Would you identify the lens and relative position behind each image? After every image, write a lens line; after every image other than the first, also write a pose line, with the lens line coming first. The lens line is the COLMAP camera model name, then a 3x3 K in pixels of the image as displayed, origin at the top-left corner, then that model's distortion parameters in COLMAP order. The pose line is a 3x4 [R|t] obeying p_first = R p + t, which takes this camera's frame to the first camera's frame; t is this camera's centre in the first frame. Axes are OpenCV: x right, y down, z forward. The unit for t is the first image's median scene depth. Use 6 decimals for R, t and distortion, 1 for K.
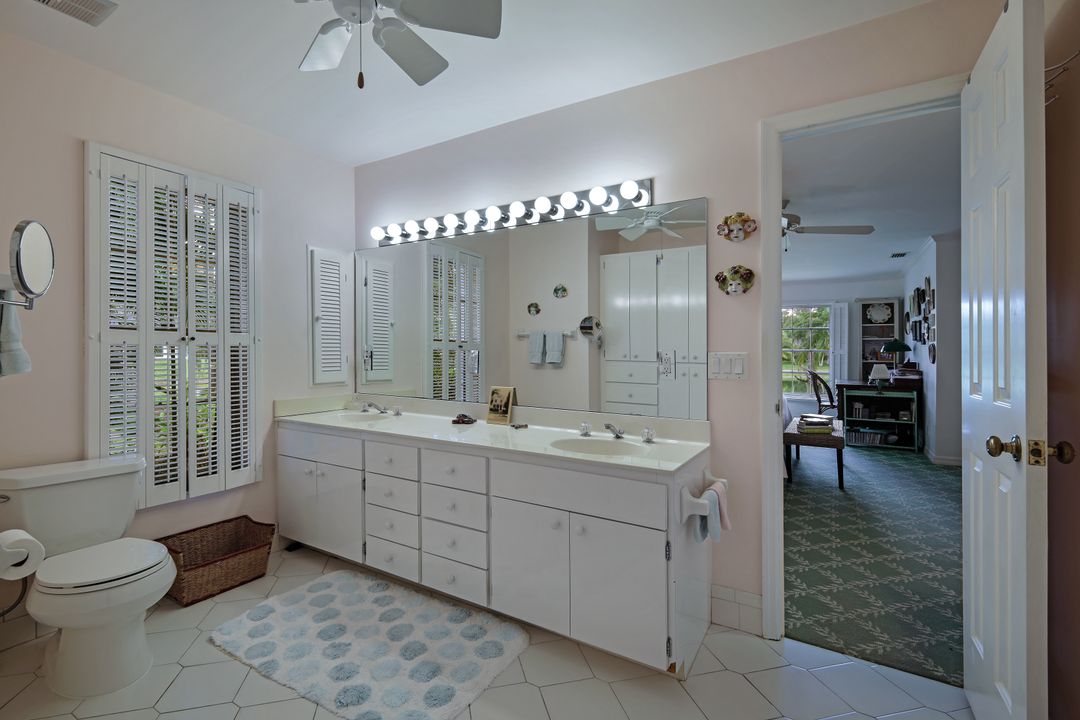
lens RADIAL K [[476.7, 0, 539.7], [0, 476.7, 350.3], [0, 0, 1]] dist [0.004016, 0.000088]
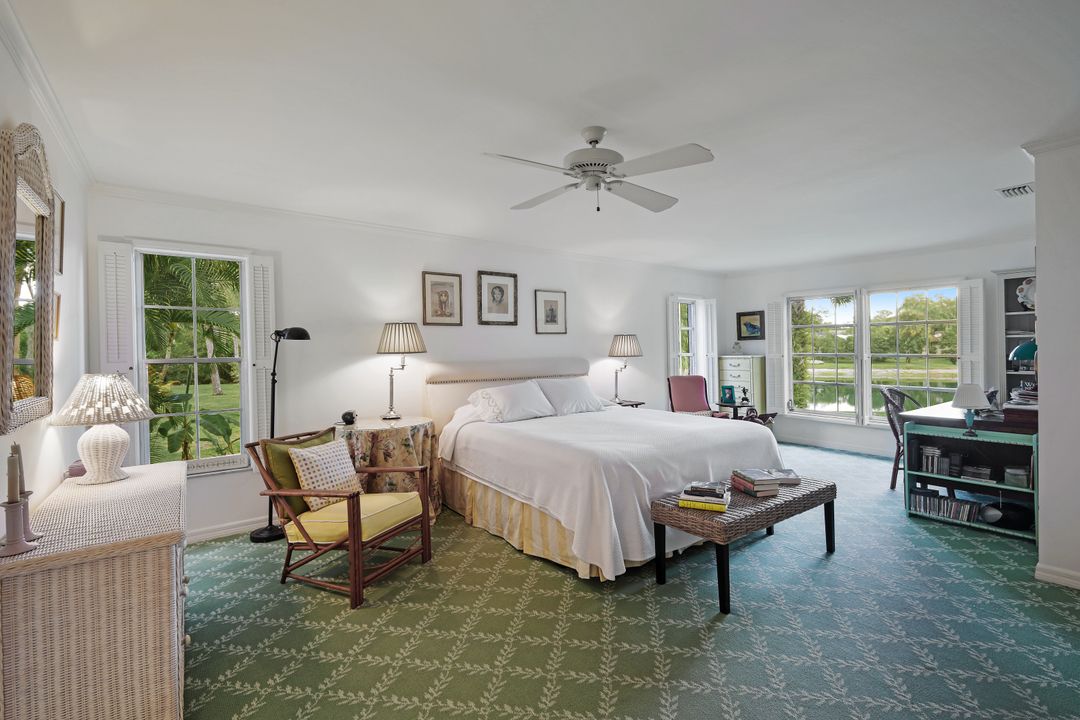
lens RADIAL K [[476.7, 0, 541.6], [0, 476.7, 353.7], [0, 0, 1]] dist [0.004016, 0.000088]
pose [[0.929225, -0.013806, -0.369257, 0.436191], [0.017522, 0.999824, 0.006713, -0.019989], [0.369099, -0.012709, 0.929303, 0.262676]]
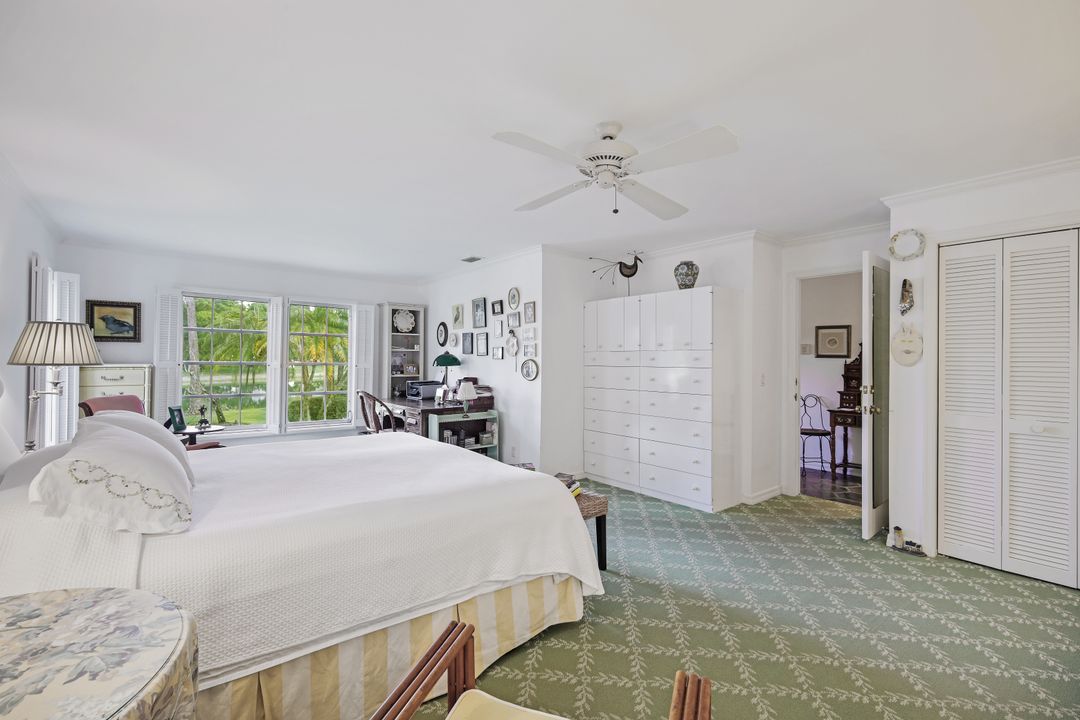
lens RADIAL K [[476.7, 0, 539.6], [0, 476.7, 356.8], [0, 0, 1]] dist [0.004016, 0.000088]
pose [[0.341227, 0.000571, 0.939981, -0.047001], [-0.007913, 0.999966, 0.002265, -0.018723], [-0.939948, -0.008211, 0.341219, 0.574738]]
